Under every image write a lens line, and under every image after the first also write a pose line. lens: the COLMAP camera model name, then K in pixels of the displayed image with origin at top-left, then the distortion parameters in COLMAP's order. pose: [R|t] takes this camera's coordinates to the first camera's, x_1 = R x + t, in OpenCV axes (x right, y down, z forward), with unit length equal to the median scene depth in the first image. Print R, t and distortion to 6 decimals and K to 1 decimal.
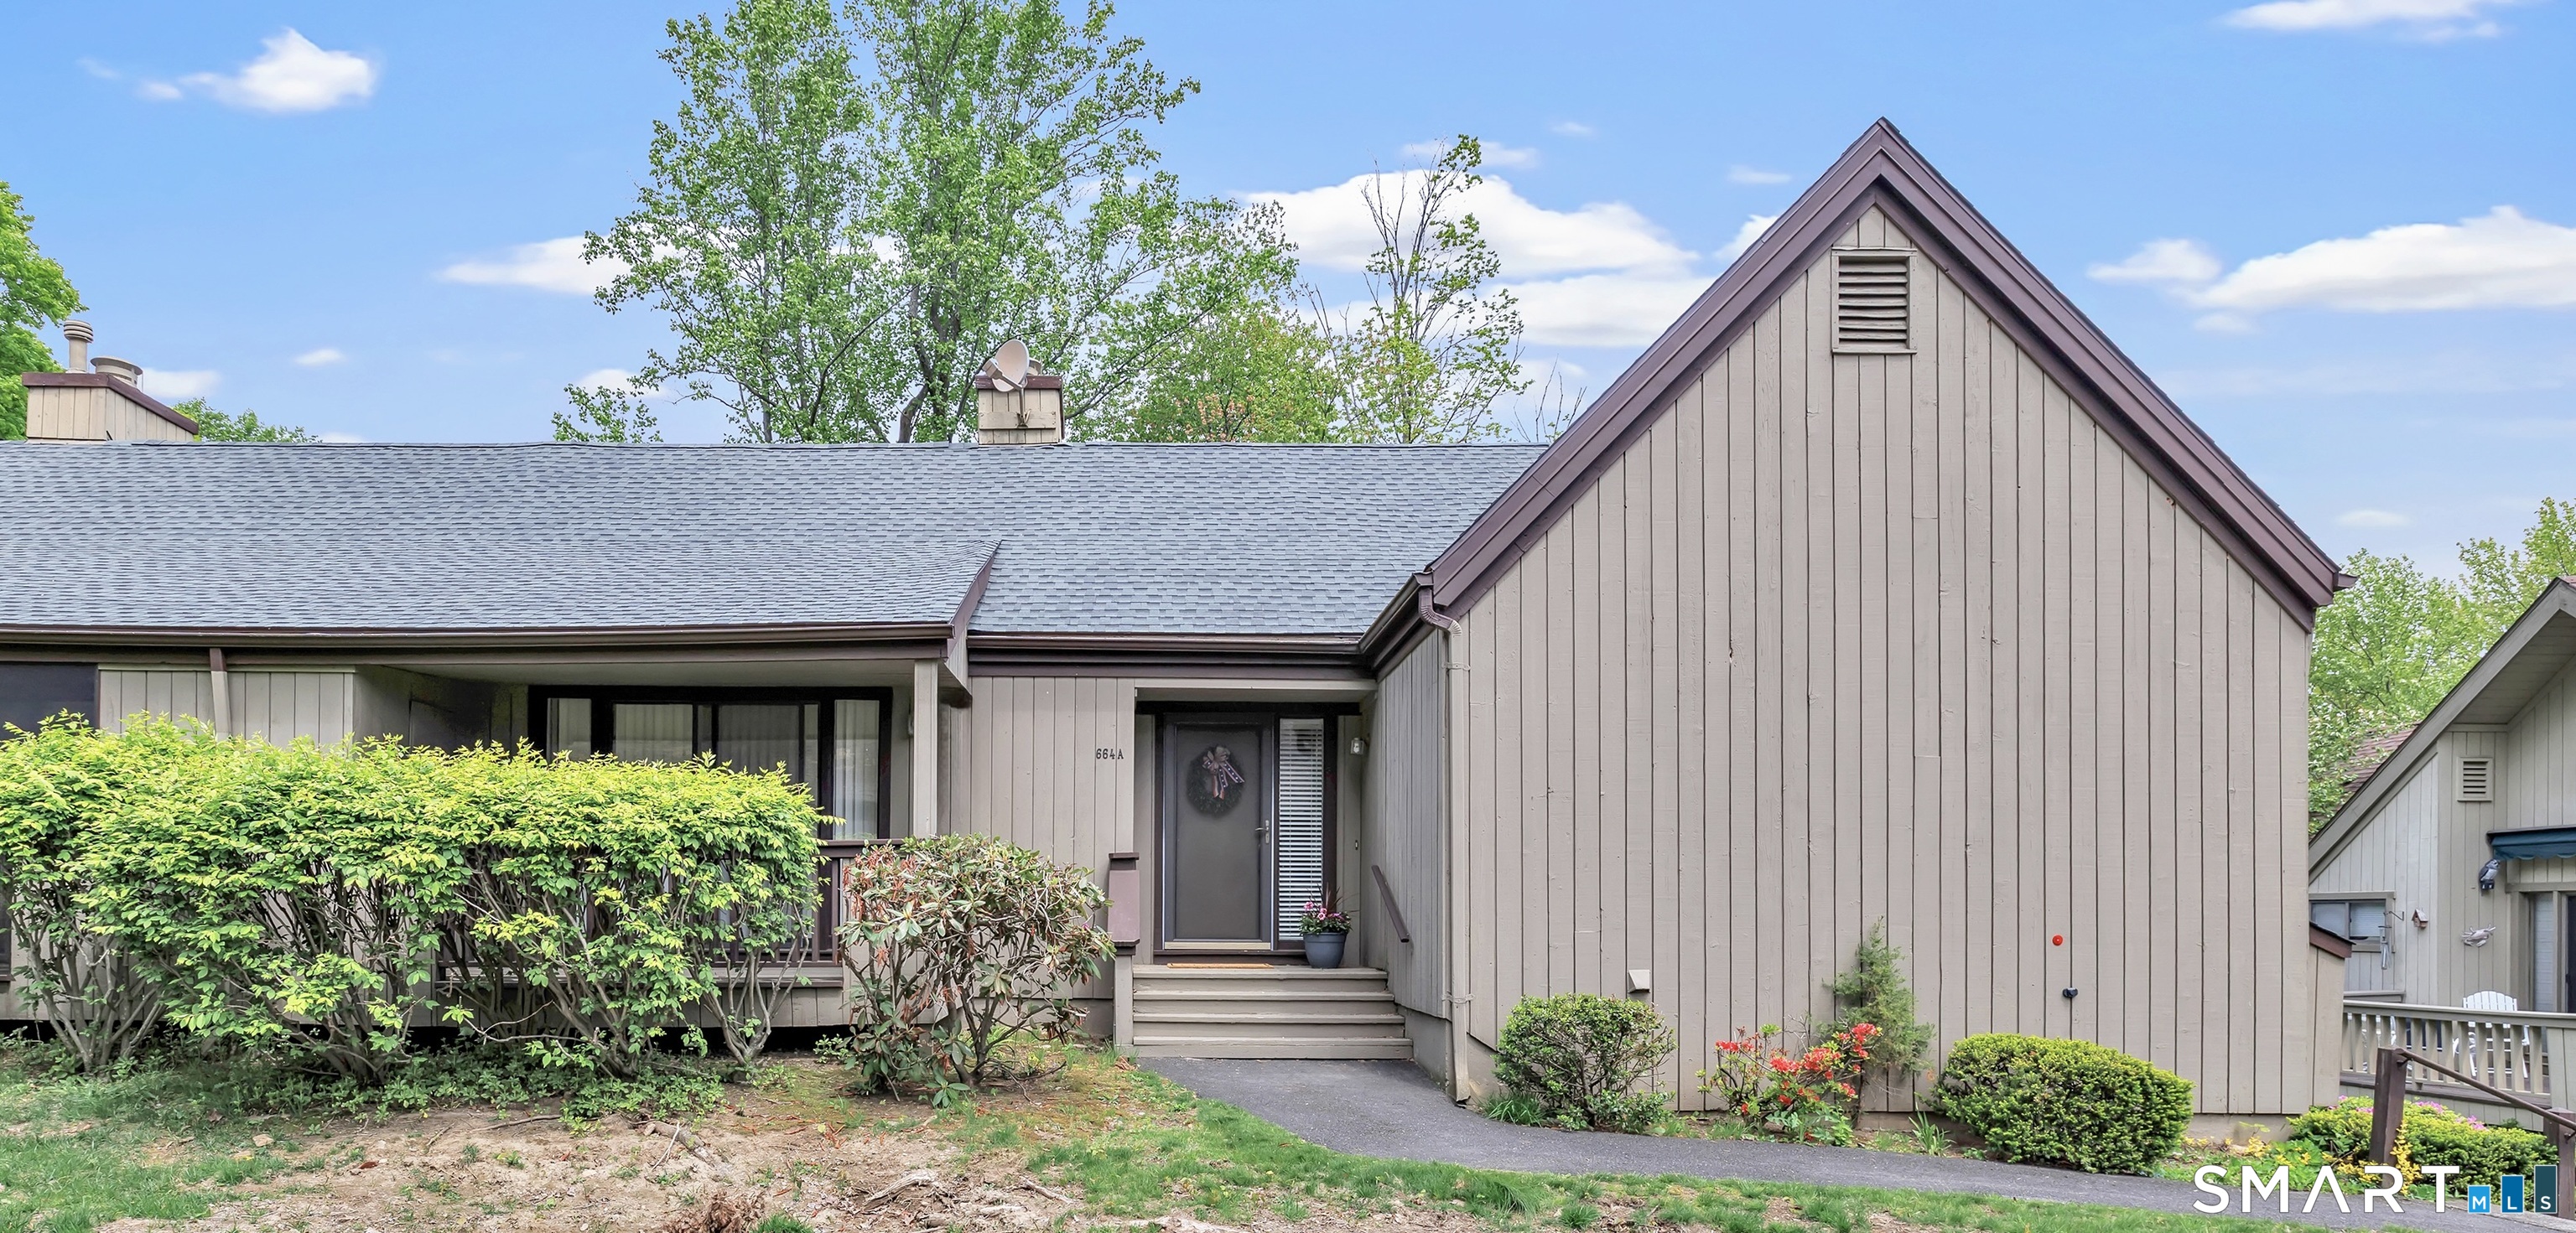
lens RADIAL K [[9240.5, 0, 1287.9], [0, 9240.5, 616.5], [0, 0, 1]] dist [-0.189182, 0.000000]
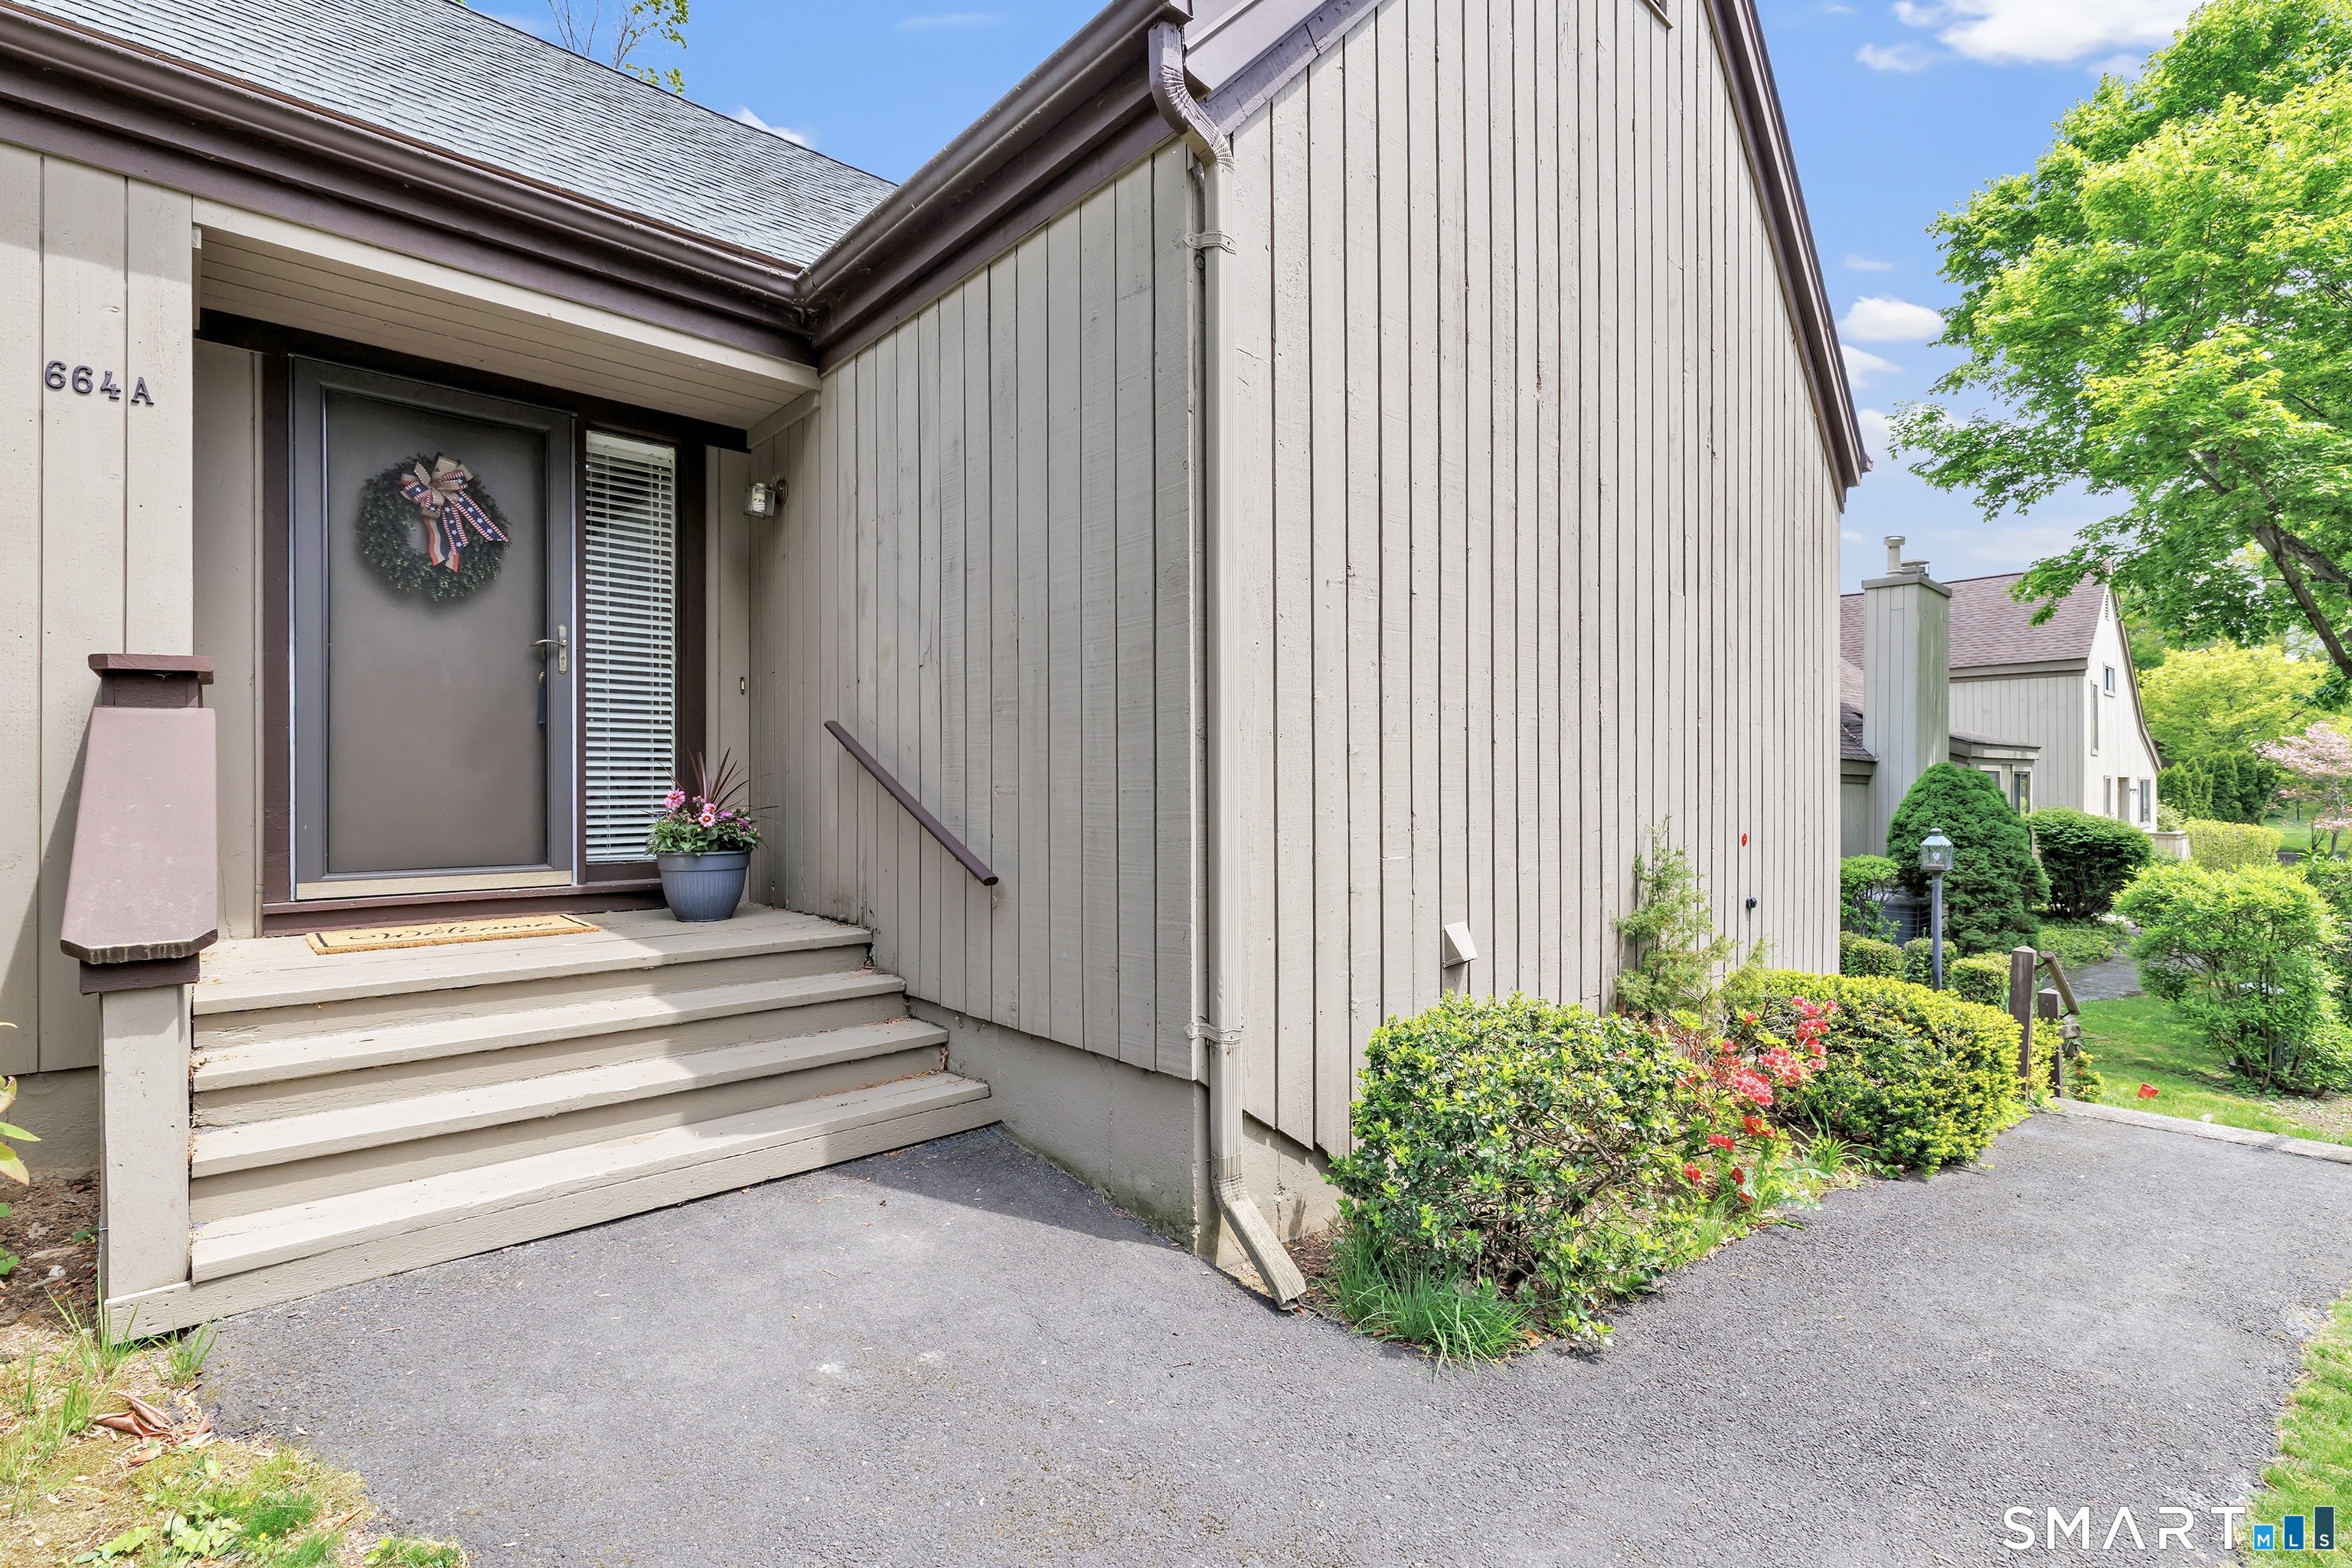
lens RADIAL K [[1053.1, 0, 1170.2], [0, 1053.1, 788.9], [0, 0, 1]] dist [0.003212, 0.000568]
pose [[0.756873, -0.004842, 0.653544, -0.014760], [-0.032991, 0.998415, 0.045604, 0.027377], [-0.652729, -0.056077, 0.755513, 0.940930]]
